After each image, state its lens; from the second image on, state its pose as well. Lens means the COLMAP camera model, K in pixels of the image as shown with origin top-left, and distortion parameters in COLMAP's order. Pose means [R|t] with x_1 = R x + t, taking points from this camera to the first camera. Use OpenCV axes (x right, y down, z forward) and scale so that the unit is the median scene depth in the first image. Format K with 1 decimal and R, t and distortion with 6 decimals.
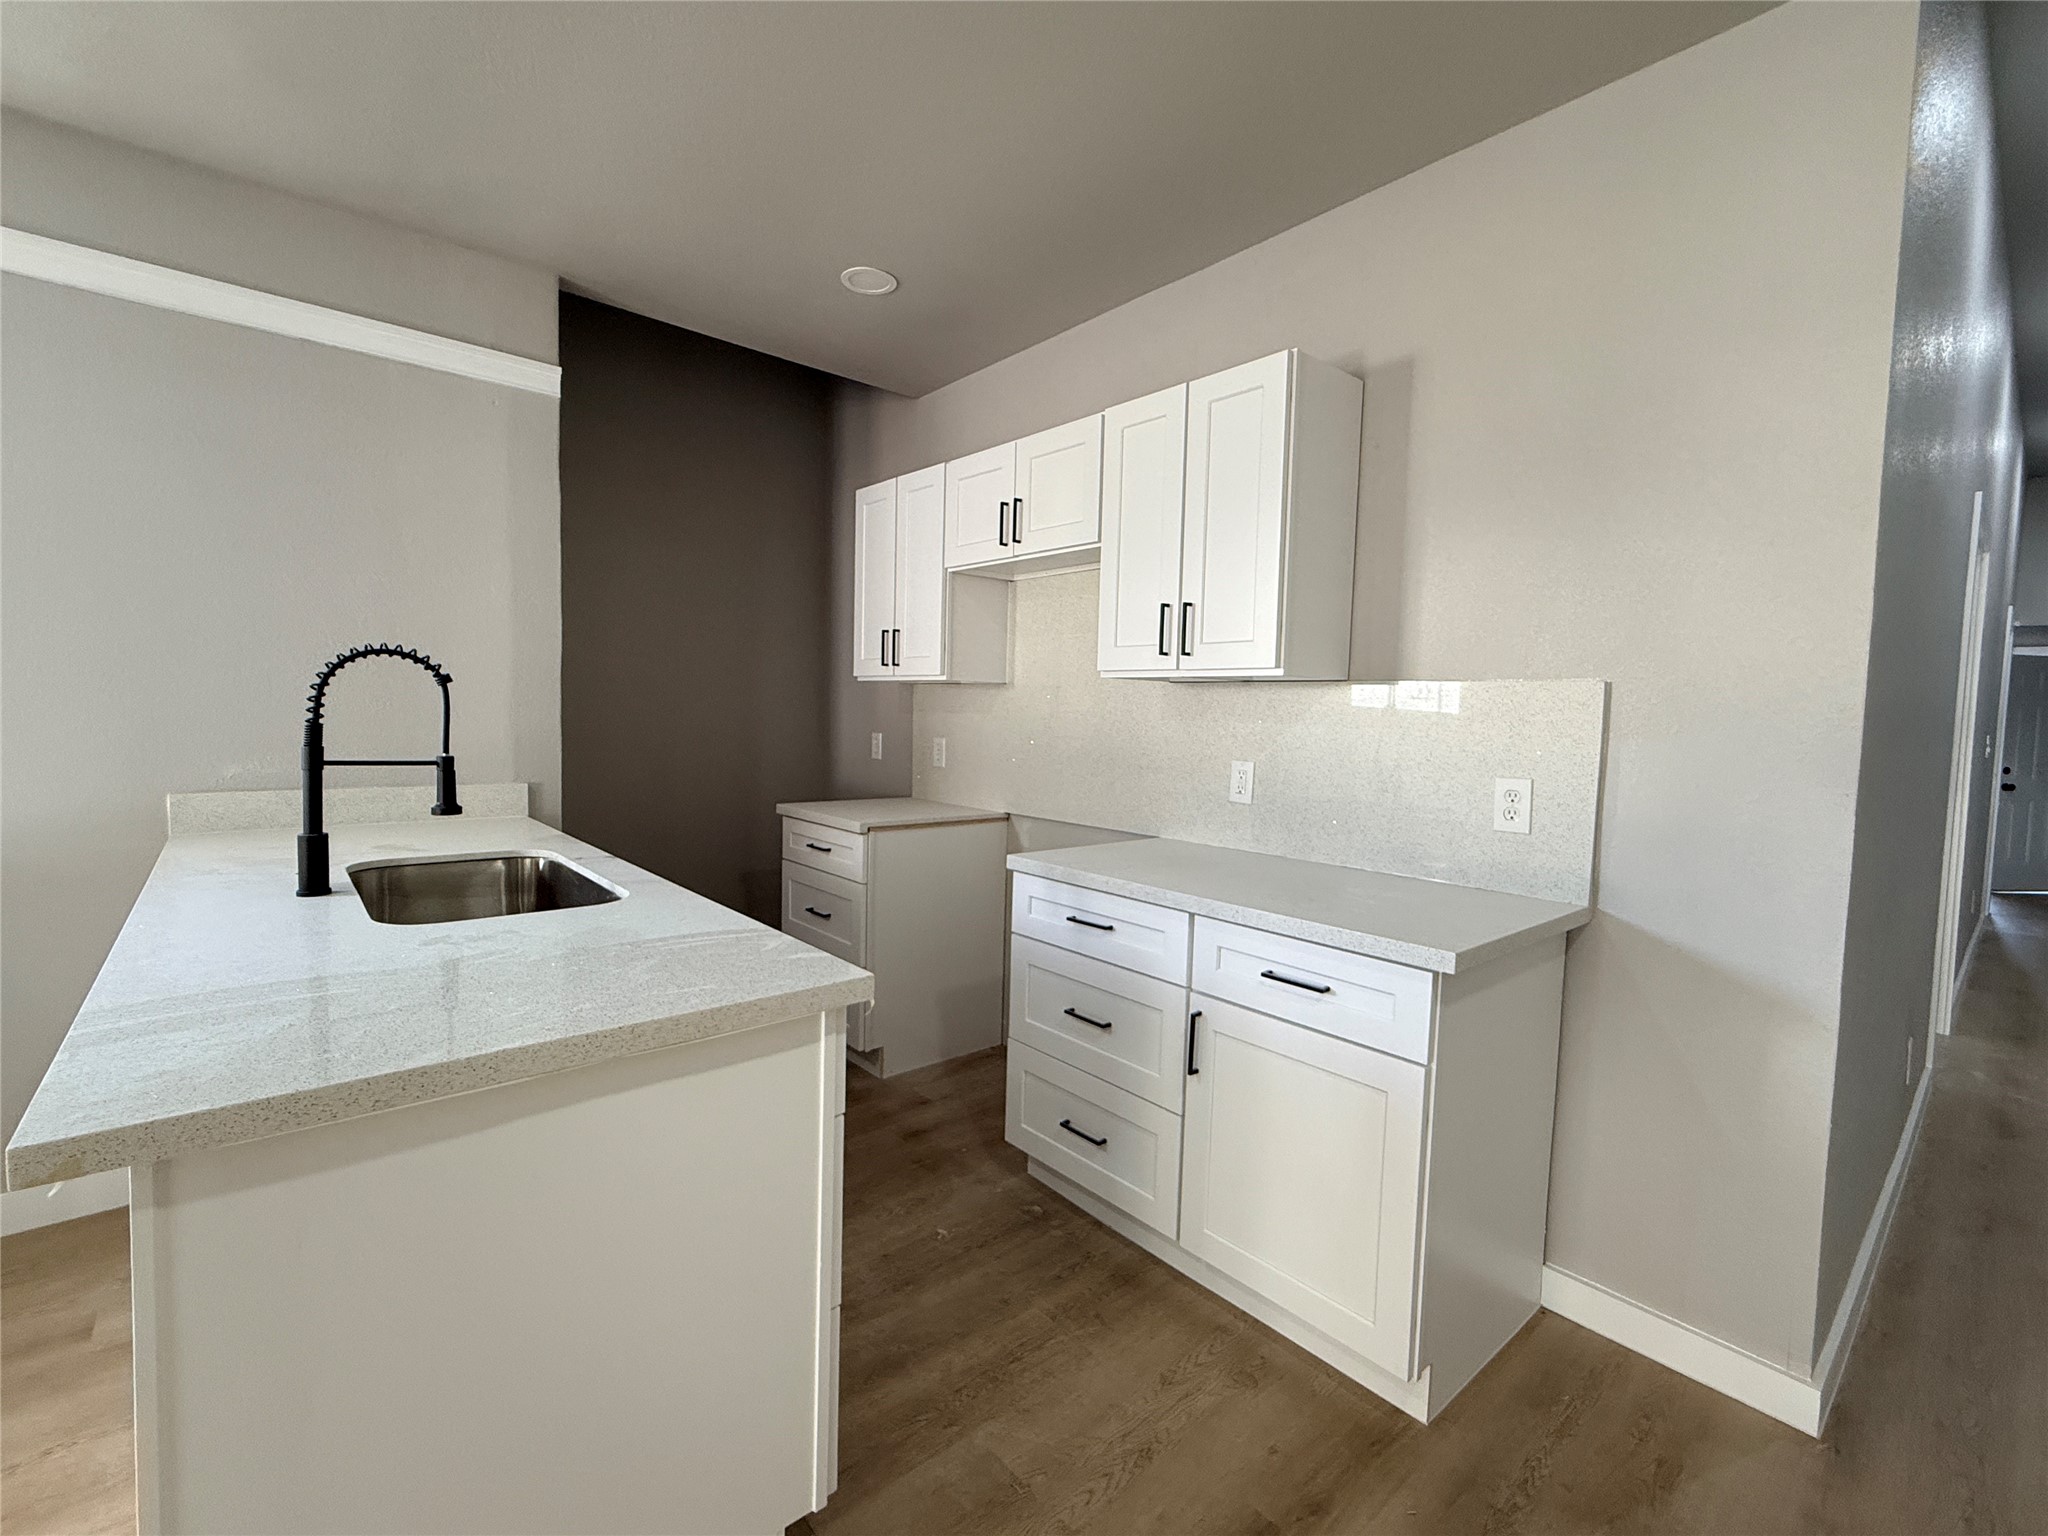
lens RADIAL K [[891.1, 0, 1024.0], [0, 891.1, 768.0], [0, 0, 1]] dist [-0.000682, 0.001136]
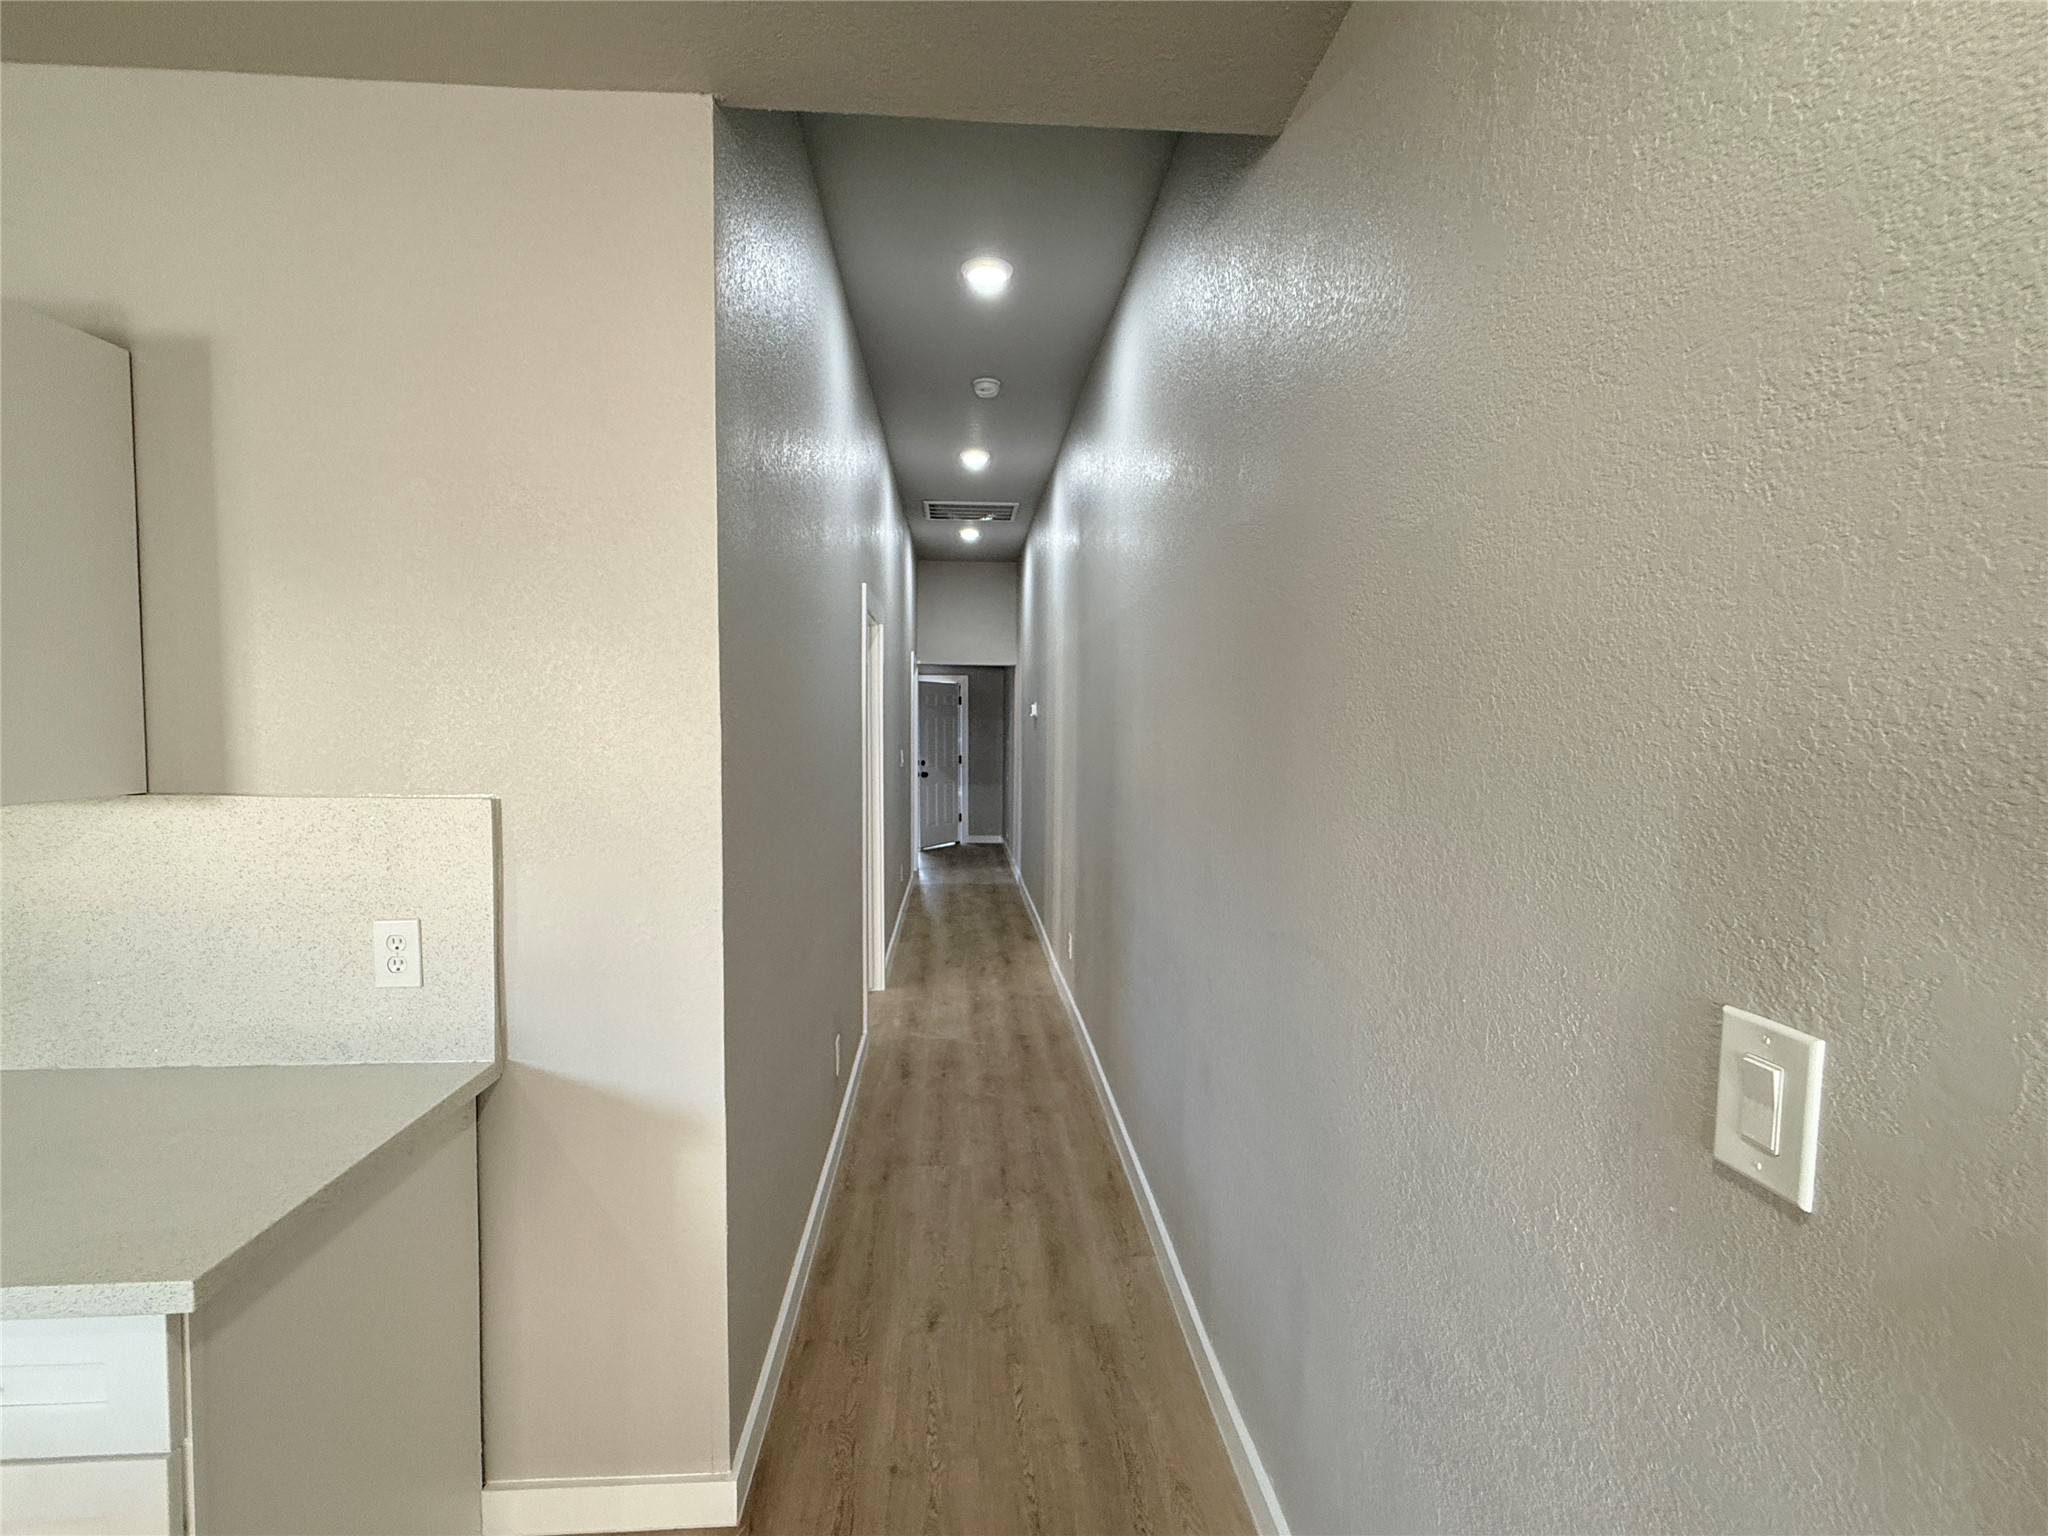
lens RADIAL K [[891.1, 0, 1024.0], [0, 891.1, 768.0], [0, 0, 1]] dist [-0.000682, 0.001136]
pose [[0.600159, -0.063847, 0.797328, 0.229497], [0.057145, 0.997685, 0.036876, -0.106190], [-0.797837, 0.023432, 0.602418, 0.063630]]
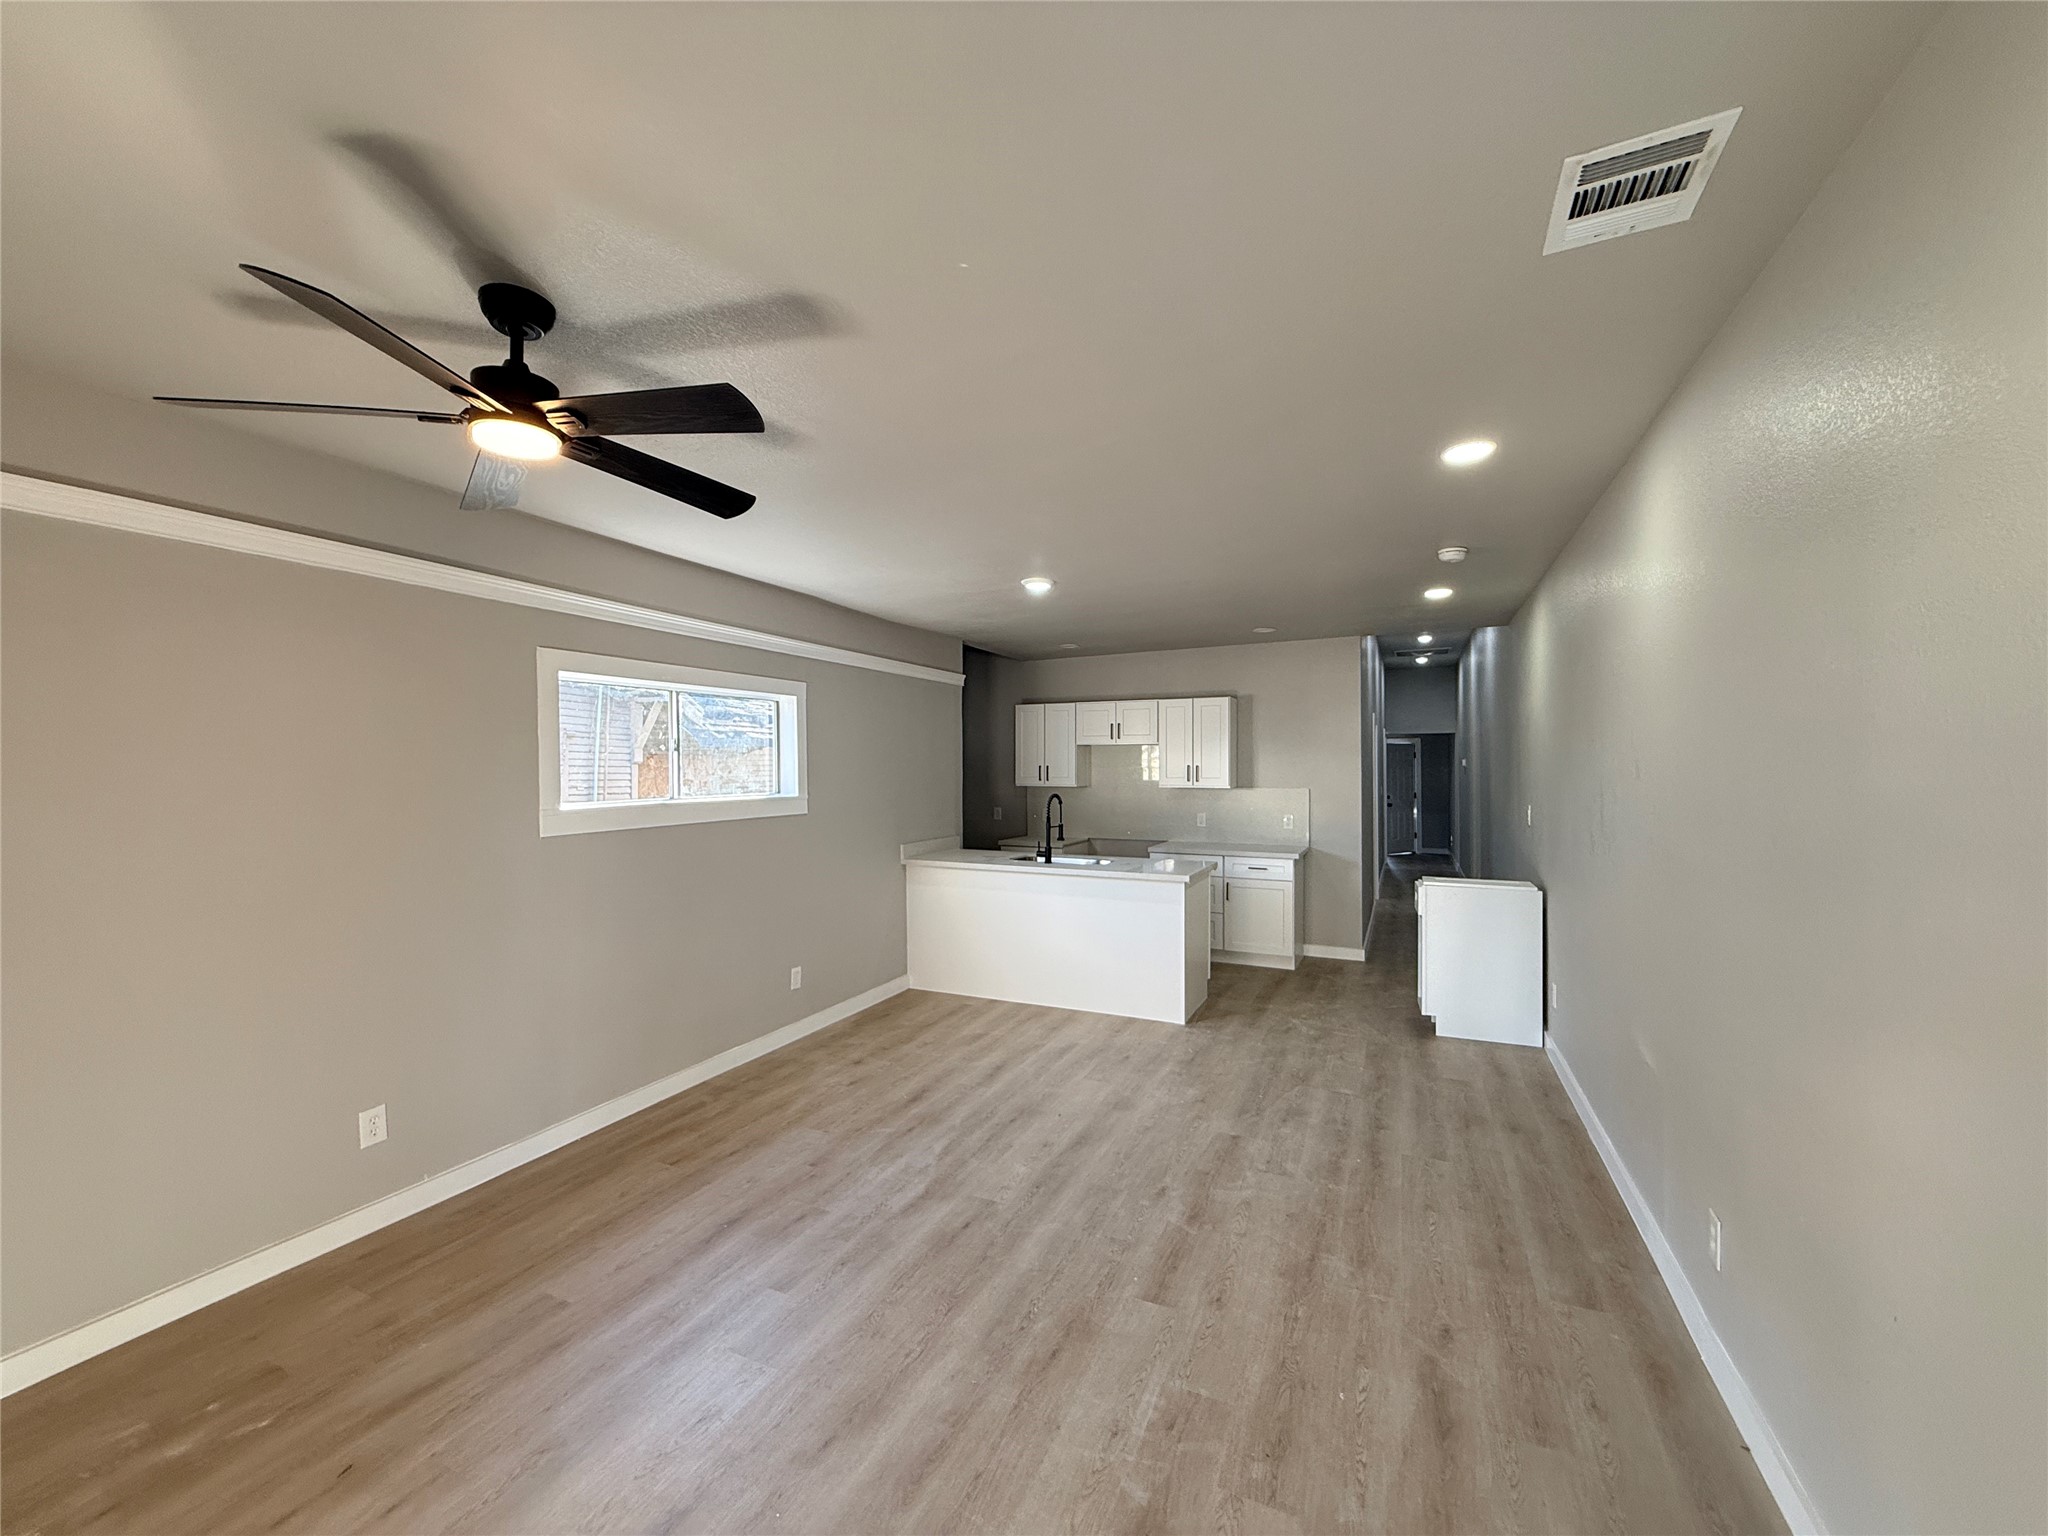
lens RADIAL K [[816.0, 0, 1024.0], [0, 816.0, 768.0], [0, 0, 1]] dist [0.001096, 0.000034]
pose [[0.915625, -0.029647, 0.400940, -1.628357], [0.052623, 0.997535, -0.046413, -0.072730], [-0.398576, 0.063595, 0.914928, -1.511973]]
